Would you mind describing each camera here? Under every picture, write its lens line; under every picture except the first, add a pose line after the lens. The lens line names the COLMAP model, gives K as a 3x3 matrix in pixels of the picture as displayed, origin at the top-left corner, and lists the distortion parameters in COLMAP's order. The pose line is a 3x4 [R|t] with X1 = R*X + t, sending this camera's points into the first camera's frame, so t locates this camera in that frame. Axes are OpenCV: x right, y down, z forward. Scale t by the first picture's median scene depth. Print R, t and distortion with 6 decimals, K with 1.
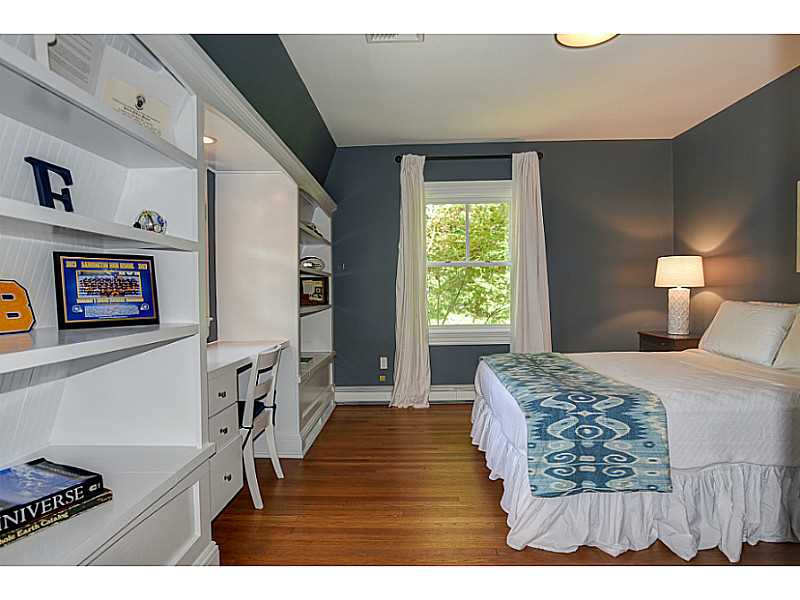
lens RADIAL K [[459.7, 0, 400.0], [0, 459.7, 300.0], [0, 0, 1]] dist [-0.035954, 0.015055]
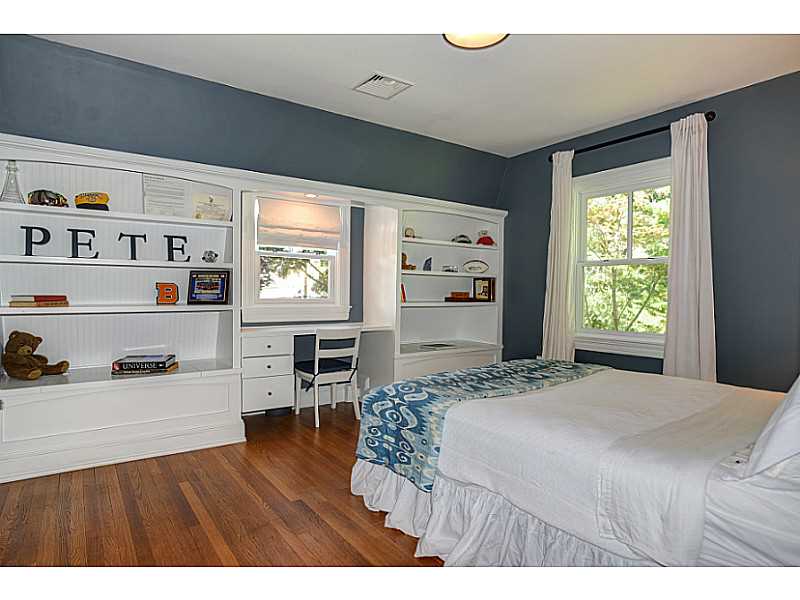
lens RADIAL K [[459.7, 0, 400.0], [0, 459.7, 300.0], [0, 0, 1]] dist [-0.035954, 0.015055]
pose [[0.608417, 0.034034, -0.792887, 1.321545], [-0.029442, 0.999360, 0.020305, -0.025799], [0.793071, 0.010990, 0.609030, 0.310342]]
